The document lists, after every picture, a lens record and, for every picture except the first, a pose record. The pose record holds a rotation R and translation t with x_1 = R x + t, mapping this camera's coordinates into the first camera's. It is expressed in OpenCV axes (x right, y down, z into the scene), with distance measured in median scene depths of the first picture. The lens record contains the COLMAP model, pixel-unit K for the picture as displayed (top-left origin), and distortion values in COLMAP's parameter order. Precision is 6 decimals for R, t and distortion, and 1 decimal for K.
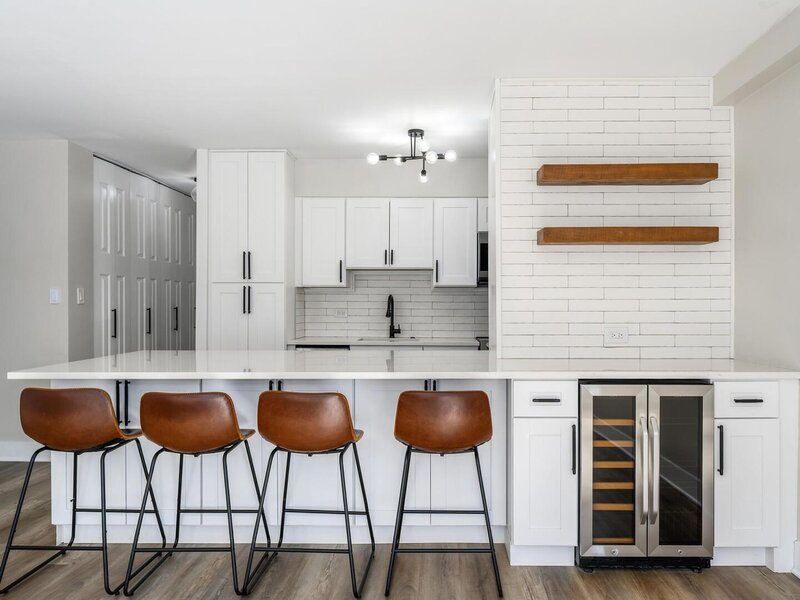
lens RADIAL K [[607.4, 0, 414.7], [0, 607.4, 306.1], [0, 0, 1]] dist [-0.000085, 0.000623]
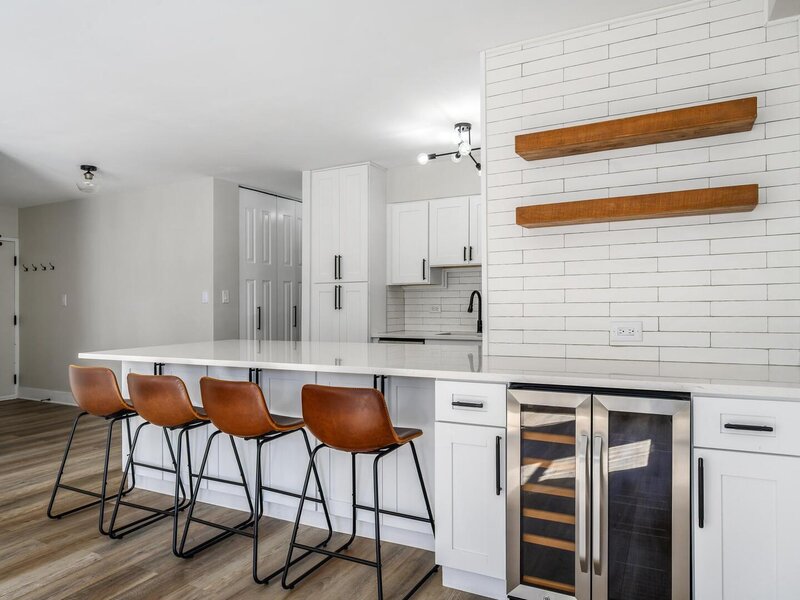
lens RADIAL K [[531.8, 0, 376.5], [0, 531.8, 302.6], [0, 0, 1]] dist [0.002049, 0.000185]
pose [[0.889362, -0.011554, -0.457058, 0.357253], [0.008904, 0.999929, -0.007952, 0.011639], [0.457117, 0.003003, 0.889401, 0.209176]]
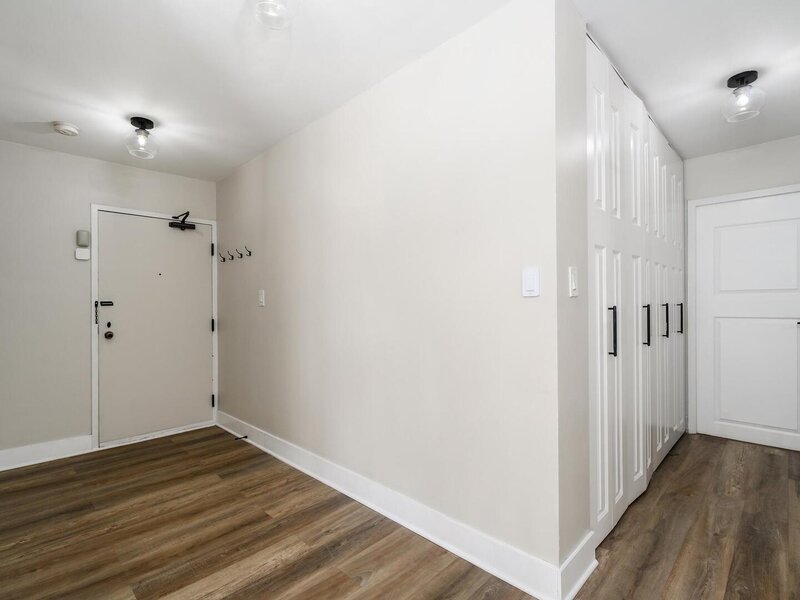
lens RADIAL K [[391.4, 0, 399.1], [0, 391.4, 302.2], [0, 0, 1]] dist [0.001537, 0.000238]
pose [[0.721806, -0.019464, -0.691822, -0.616500], [0.013702, 0.999810, -0.013833, 0.005567], [0.691960, 0.000505, 0.721935, 0.949140]]
